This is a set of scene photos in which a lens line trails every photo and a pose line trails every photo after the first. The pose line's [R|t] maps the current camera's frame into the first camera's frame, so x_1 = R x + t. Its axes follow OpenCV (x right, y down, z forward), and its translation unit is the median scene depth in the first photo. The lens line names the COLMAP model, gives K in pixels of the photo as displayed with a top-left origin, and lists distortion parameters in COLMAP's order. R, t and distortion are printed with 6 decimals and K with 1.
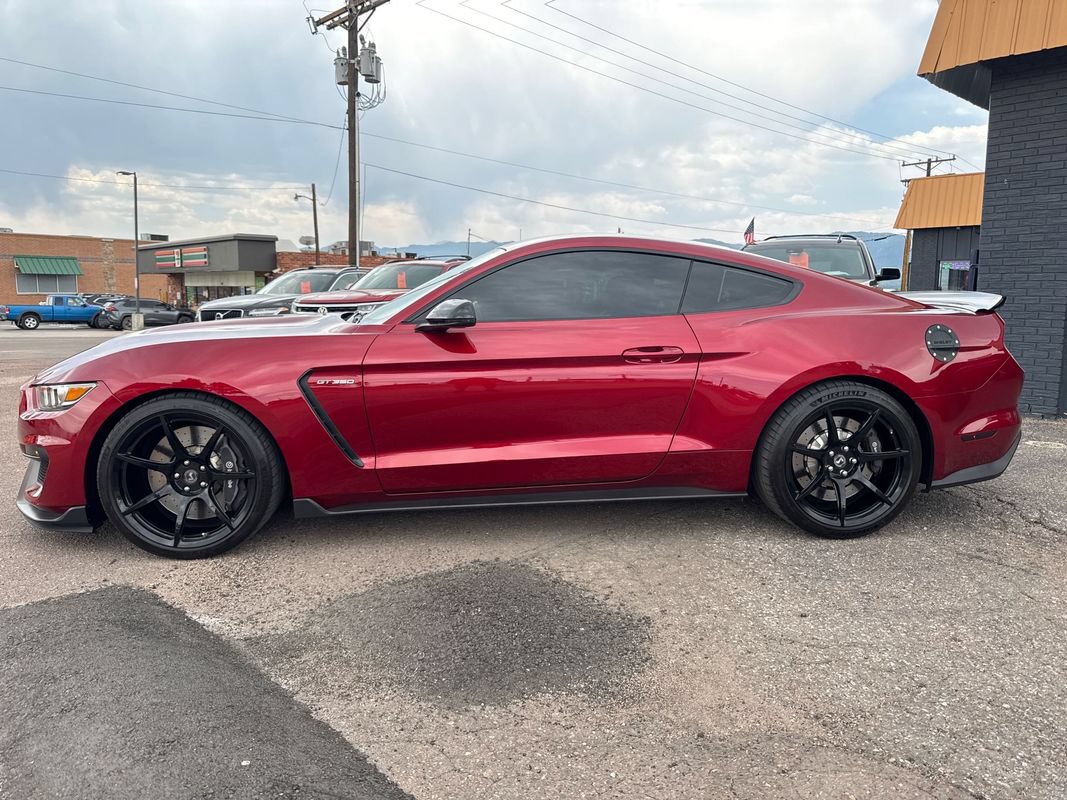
lens RADIAL K [[756.1, 0, 533.5], [0, 756.1, 400.0], [0, 0, 1]] dist [-0.001169, -0.001557]
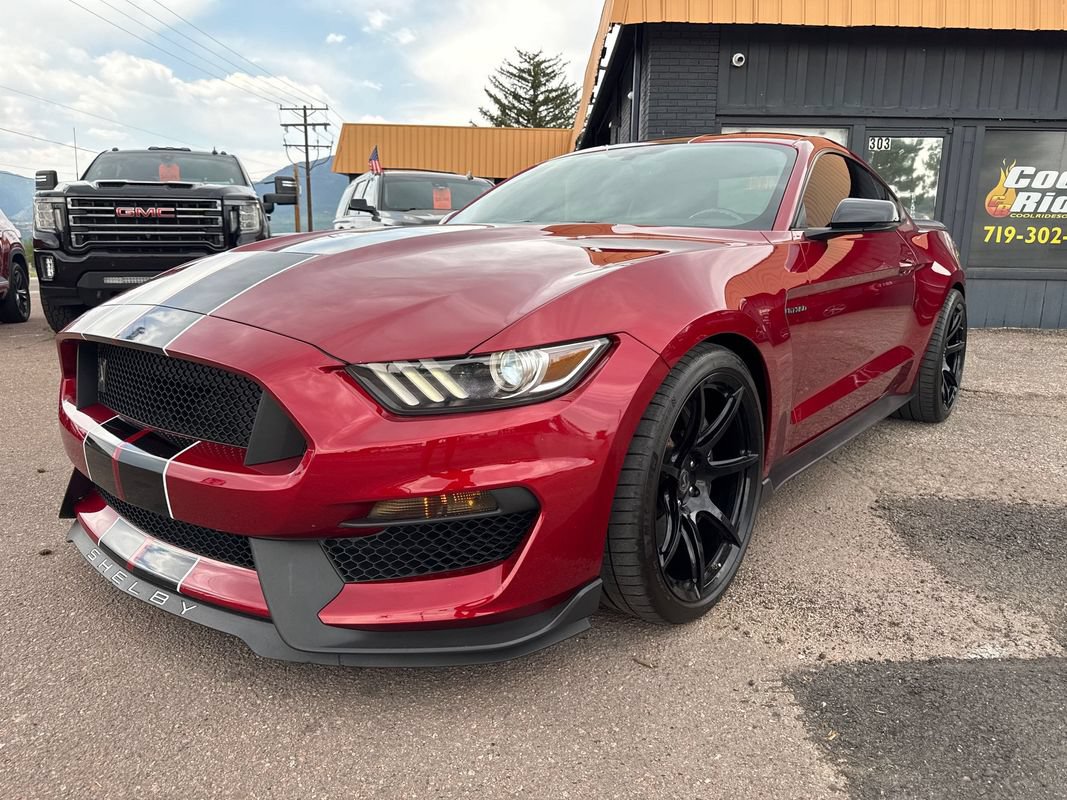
lens RADIAL K [[783.6, 0, 527.9], [0, 783.6, 401.4], [0, 0, 1]] dist [-0.004094, -0.002204]
pose [[0.684694, -0.138507, 0.715548, -1.058915], [0.094734, 0.990360, 0.101053, -0.039835], [-0.722647, -0.001404, 0.691216, 0.720331]]
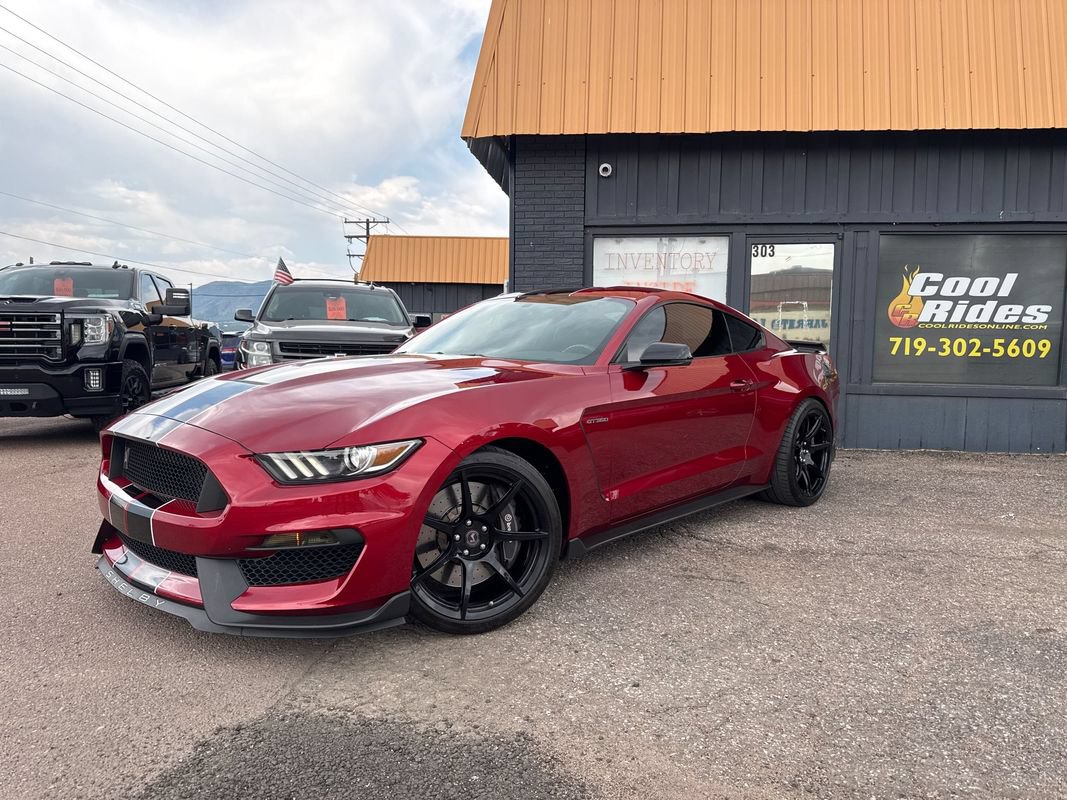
lens RADIAL K [[765.4, 0, 533.5], [0, 765.4, 400.0], [0, 0, 1]] dist [0.060794, -0.086085]
pose [[0.760178, -0.040880, 0.648428, -0.320773], [0.082366, 0.996030, -0.033767, -0.031432], [-0.644473, 0.079077, 0.760527, 0.307299]]
